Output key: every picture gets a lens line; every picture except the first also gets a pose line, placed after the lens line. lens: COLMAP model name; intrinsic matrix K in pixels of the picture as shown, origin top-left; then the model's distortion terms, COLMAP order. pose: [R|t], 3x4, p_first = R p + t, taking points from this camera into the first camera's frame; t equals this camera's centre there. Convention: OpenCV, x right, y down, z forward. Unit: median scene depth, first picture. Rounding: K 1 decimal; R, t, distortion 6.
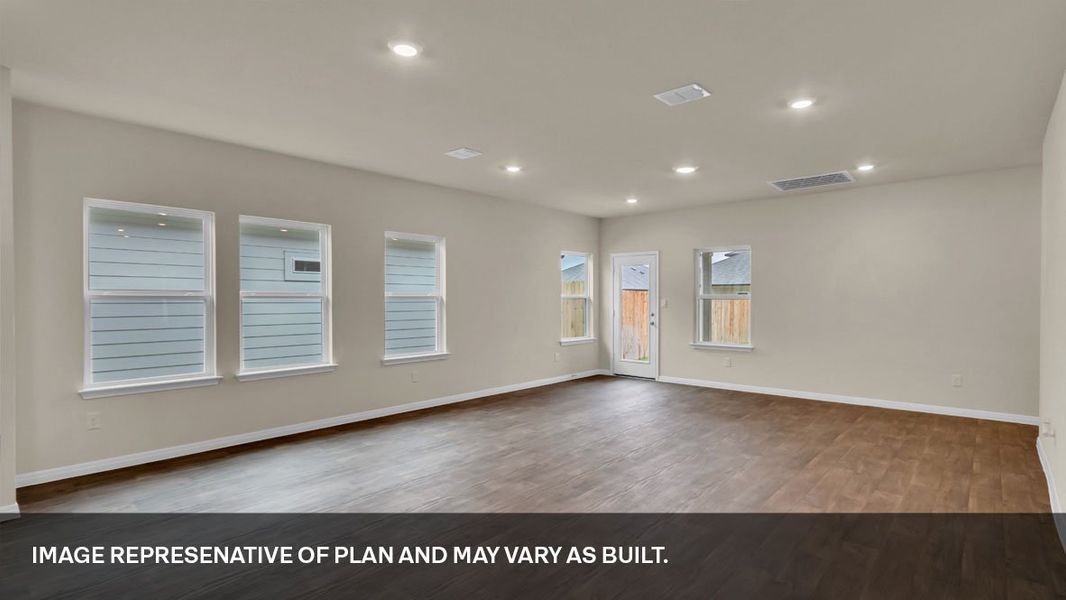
lens RADIAL K [[536.8, 0, 539.5], [0, 536.8, 296.0], [0, 0, 1]] dist [0.006082, 0.000361]
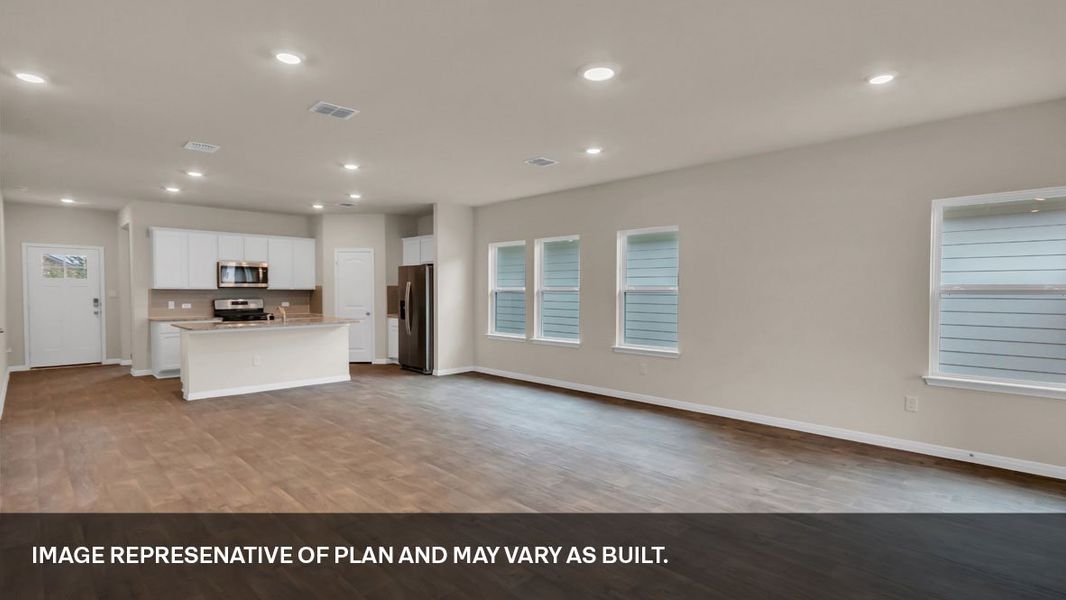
lens RADIAL K [[511.9, 0, 534.4], [0, 511.9, 308.2], [0, 0, 1]] dist [-0.003381, -0.000057]
pose [[-0.091459, 0.035799, -0.995165, 0.398698], [-0.003073, 0.999339, 0.036231, 0.000290], [0.995804, 0.006372, -0.091288, 0.470172]]
